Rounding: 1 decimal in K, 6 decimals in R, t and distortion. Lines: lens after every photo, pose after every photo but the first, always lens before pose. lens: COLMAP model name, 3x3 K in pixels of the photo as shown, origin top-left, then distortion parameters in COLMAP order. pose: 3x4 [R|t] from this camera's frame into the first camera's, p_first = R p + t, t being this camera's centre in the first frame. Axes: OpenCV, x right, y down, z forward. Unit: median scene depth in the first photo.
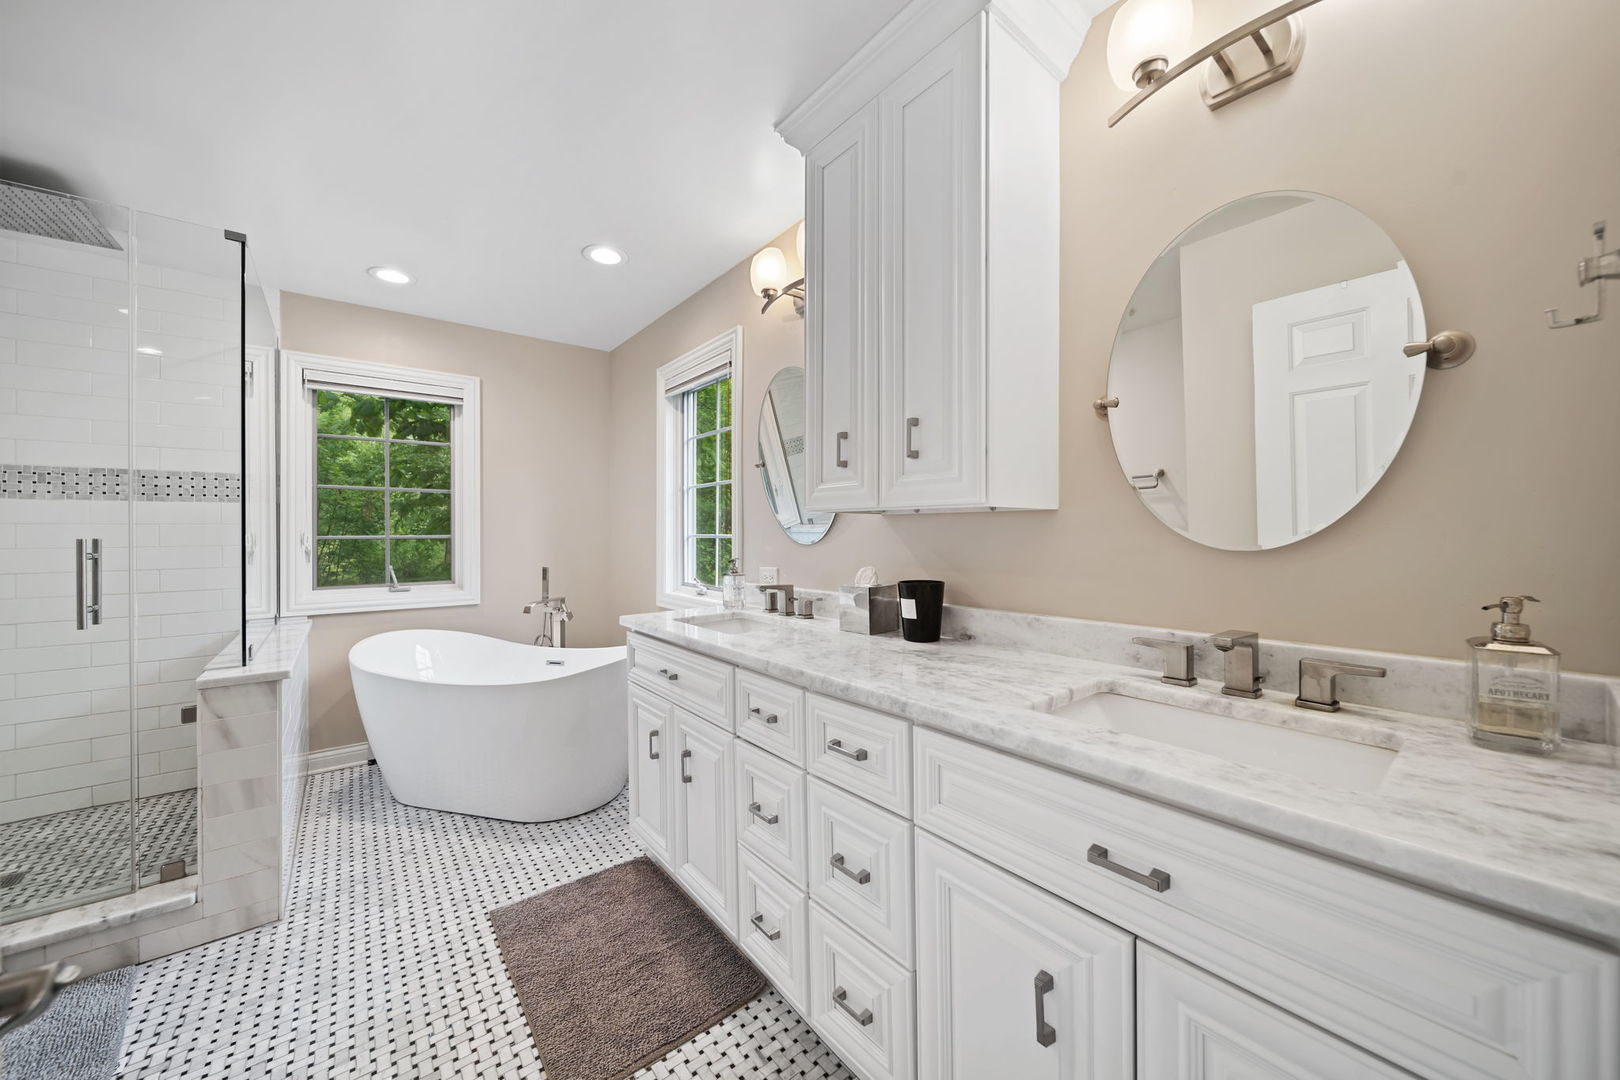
lens RADIAL K [[582.2, 0, 806.9], [0, 582.2, 535.7], [0, 0, 1]] dist [-0.007338, -0.000548]
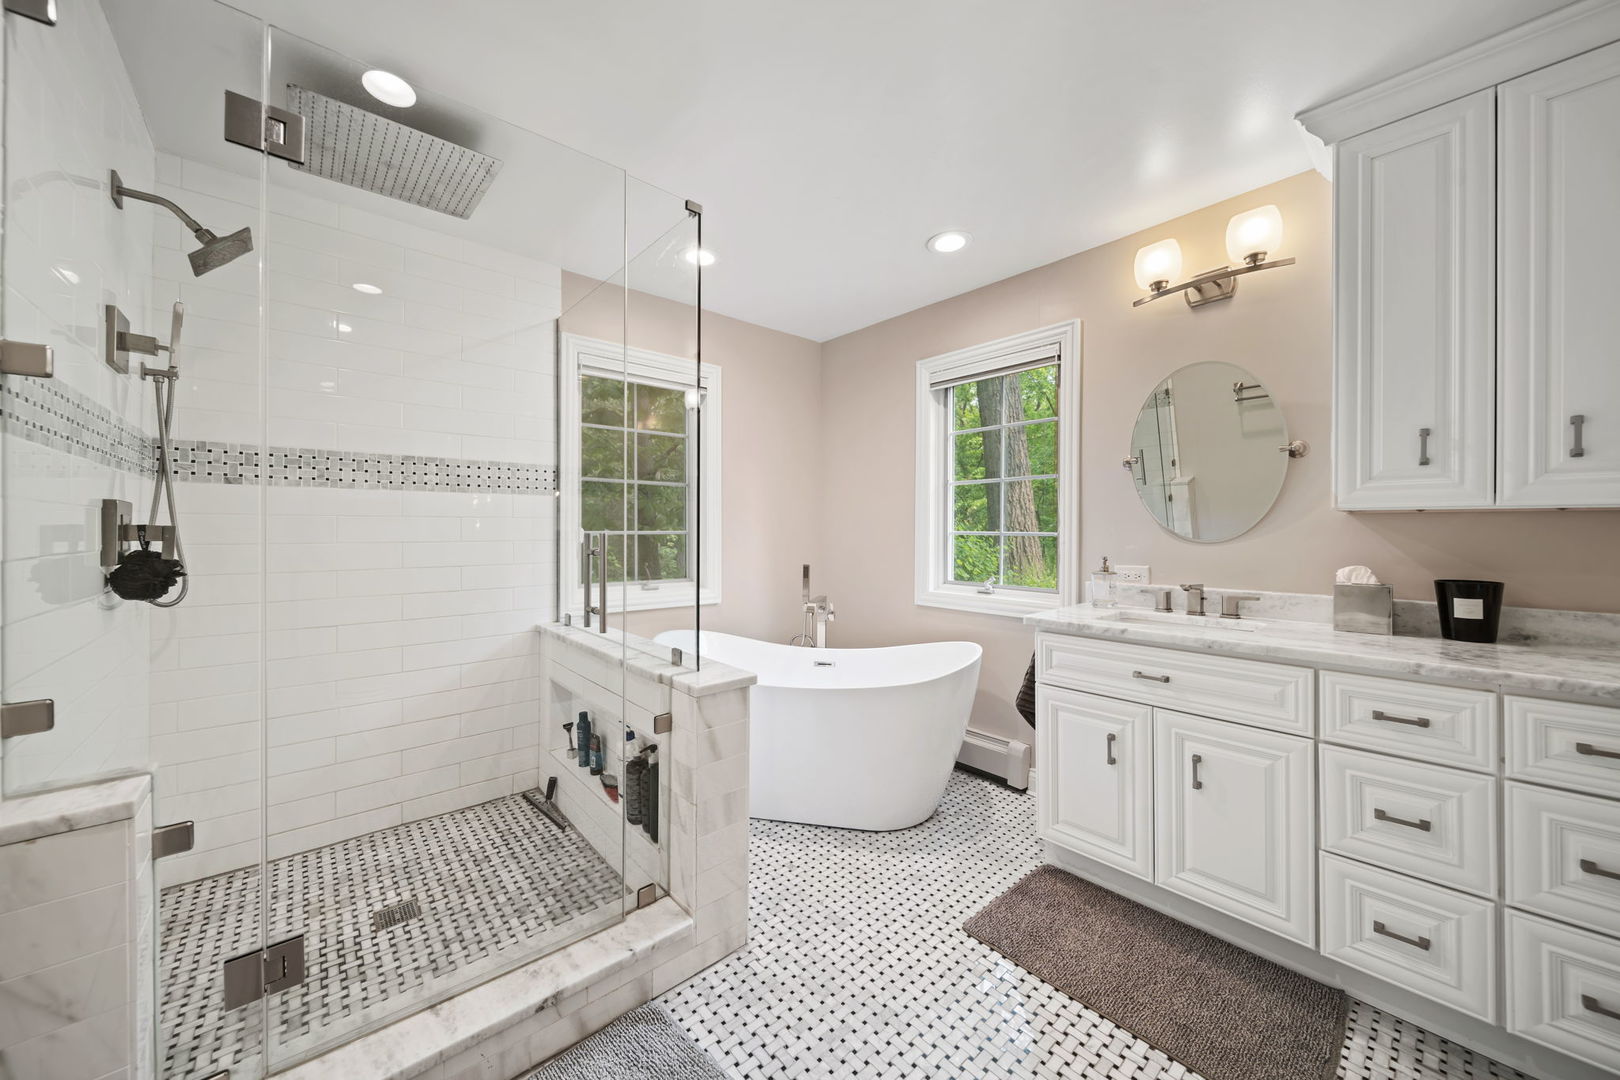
lens RADIAL K [[582.2, 0, 809.2], [0, 582.2, 533.1], [0, 0, 1]] dist [-0.007338, -0.000548]
pose [[0.999055, 0.005658, 0.043099, -0.641332], [-0.005719, 0.999983, 0.001282, 0.001307], [-0.043091, -0.001527, 0.999070, 0.046031]]
